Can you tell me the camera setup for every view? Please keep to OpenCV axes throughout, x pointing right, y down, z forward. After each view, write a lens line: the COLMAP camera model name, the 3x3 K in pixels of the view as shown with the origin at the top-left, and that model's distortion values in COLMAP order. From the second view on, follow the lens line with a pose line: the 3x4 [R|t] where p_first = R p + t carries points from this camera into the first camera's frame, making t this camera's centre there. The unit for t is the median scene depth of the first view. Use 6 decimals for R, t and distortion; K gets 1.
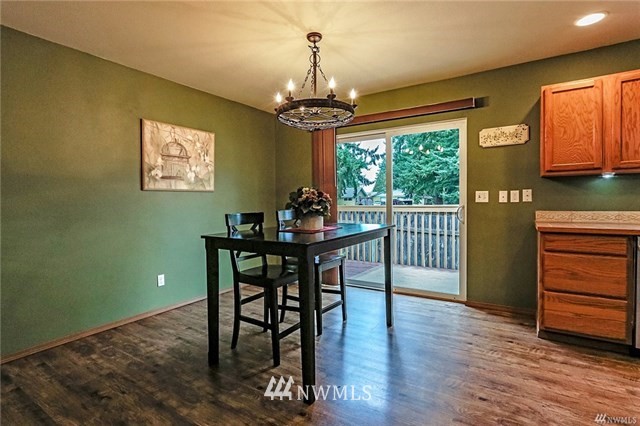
lens RADIAL K [[310.2, 0, 321.0], [0, 310.2, 209.0], [0, 0, 1]] dist [-0.021287, 0.010144]
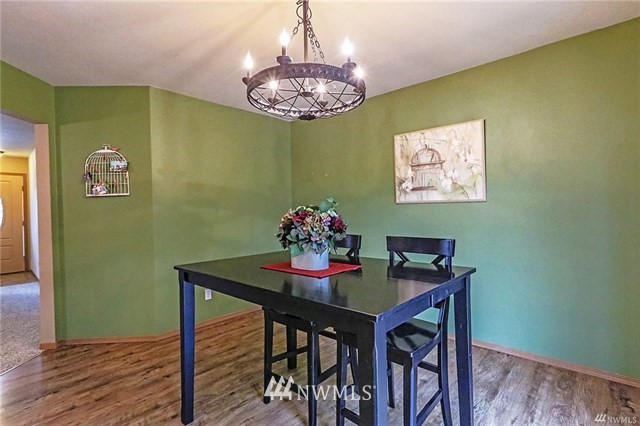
lens RADIAL K [[310.2, 0, 320.7], [0, 310.2, 214.0], [0, 0, 1]] dist [-0.021287, 0.010144]
pose [[-0.145171, 0.031323, -0.988911, 0.469342], [-0.008598, 0.999421, 0.032918, -0.054023], [0.989369, 0.013281, -0.144817, 0.839573]]
